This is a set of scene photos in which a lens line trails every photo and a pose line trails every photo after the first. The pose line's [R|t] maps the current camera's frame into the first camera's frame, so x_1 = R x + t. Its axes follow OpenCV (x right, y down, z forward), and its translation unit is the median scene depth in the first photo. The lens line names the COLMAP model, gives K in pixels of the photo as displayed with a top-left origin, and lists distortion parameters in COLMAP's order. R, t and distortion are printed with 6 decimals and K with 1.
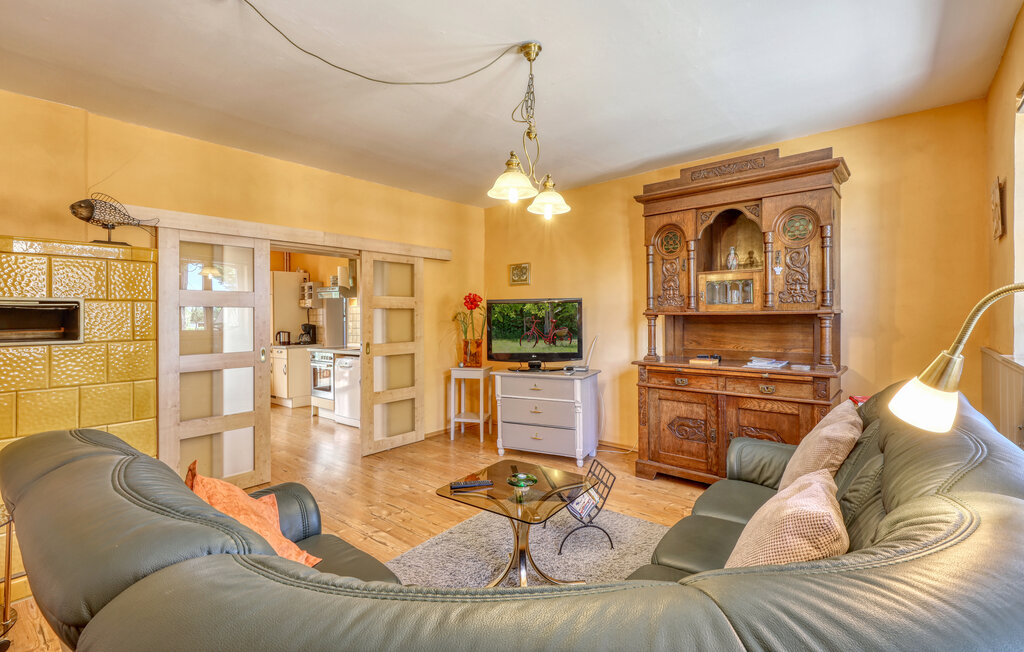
lens RADIAL K [[467.0, 0, 513.0], [0, 467.0, 314.0], [0, 0, 1]] dist [0.000730, 0.000103]
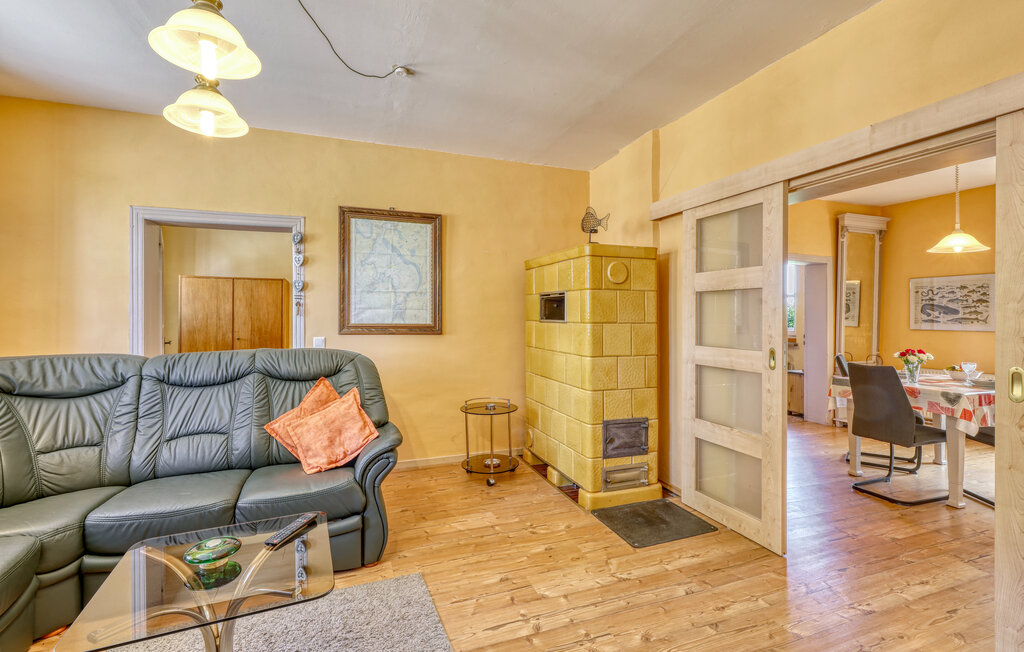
lens RADIAL K [[467.0, 0, 513.0], [0, 467.0, 314.0], [0, 0, 1]] dist [0.000730, 0.000103]
pose [[-0.505495, -0.000520, -0.862830, 0.286141], [-0.000402, 1.000000, -0.000367, 0.029515], [0.862830, 0.000162, -0.505495, 1.299969]]
